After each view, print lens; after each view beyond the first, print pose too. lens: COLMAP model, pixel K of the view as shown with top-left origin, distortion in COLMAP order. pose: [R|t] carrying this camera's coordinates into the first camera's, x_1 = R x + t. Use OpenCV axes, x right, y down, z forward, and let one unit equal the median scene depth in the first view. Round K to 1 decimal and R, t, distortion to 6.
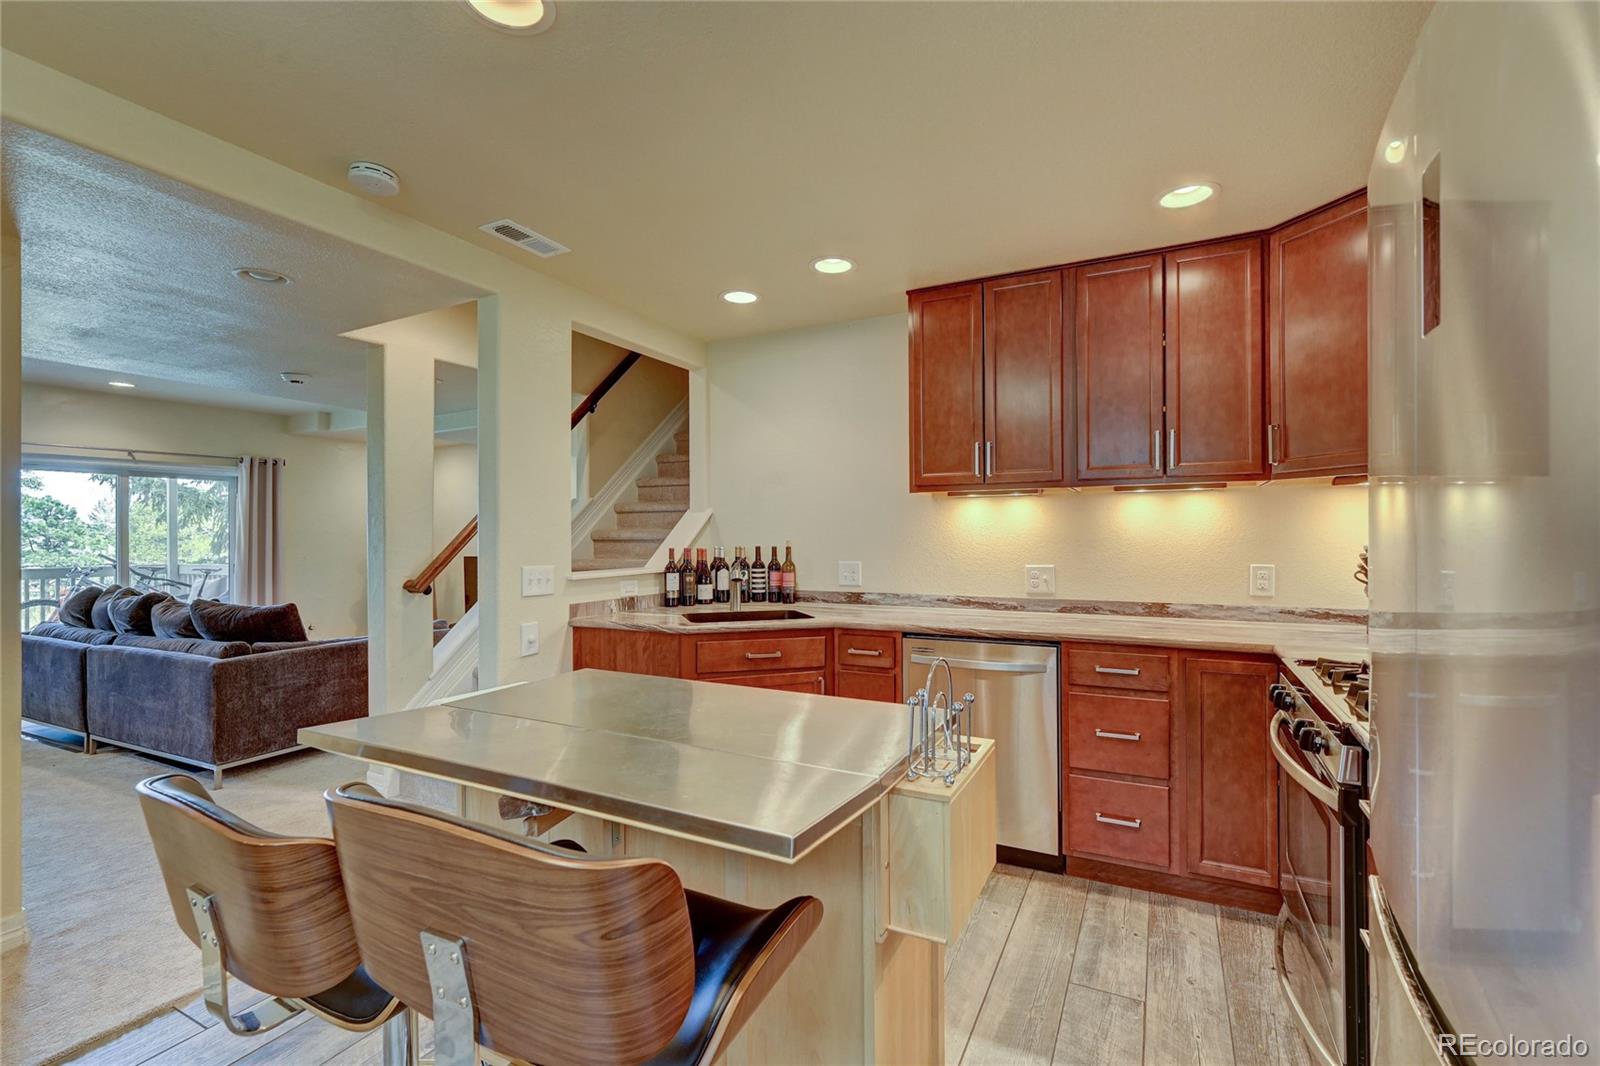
lens RADIAL K [[724.2, 0, 800.0], [0, 724.2, 534.5], [0, 0, 1]] dist [0.001313, 0.000043]
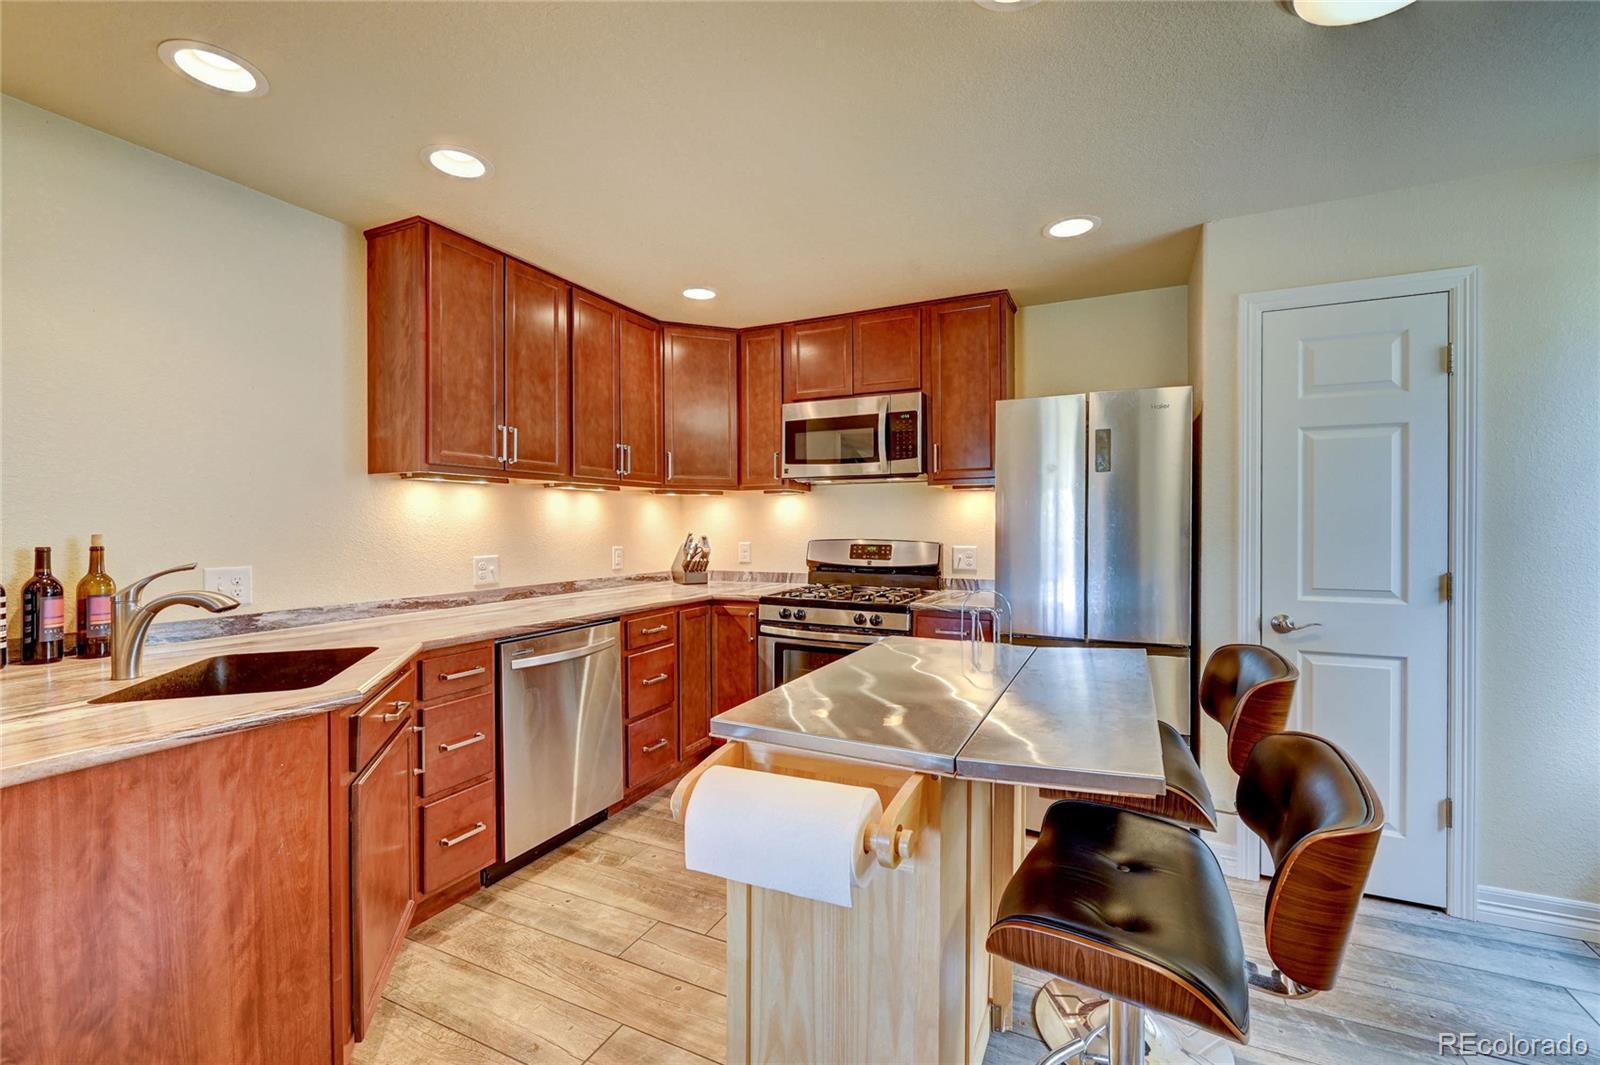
lens RADIAL K [[661.3, 0, 805.5], [0, 661.3, 529.4], [0, 0, 1]] dist [-0.001170, 0.000081]
pose [[-0.033755, -0.001163, 0.999429, -0.611746], [0.000526, 0.999999, 0.001181, 0.005822], [-0.999430, 0.000566, -0.033755, 0.628025]]
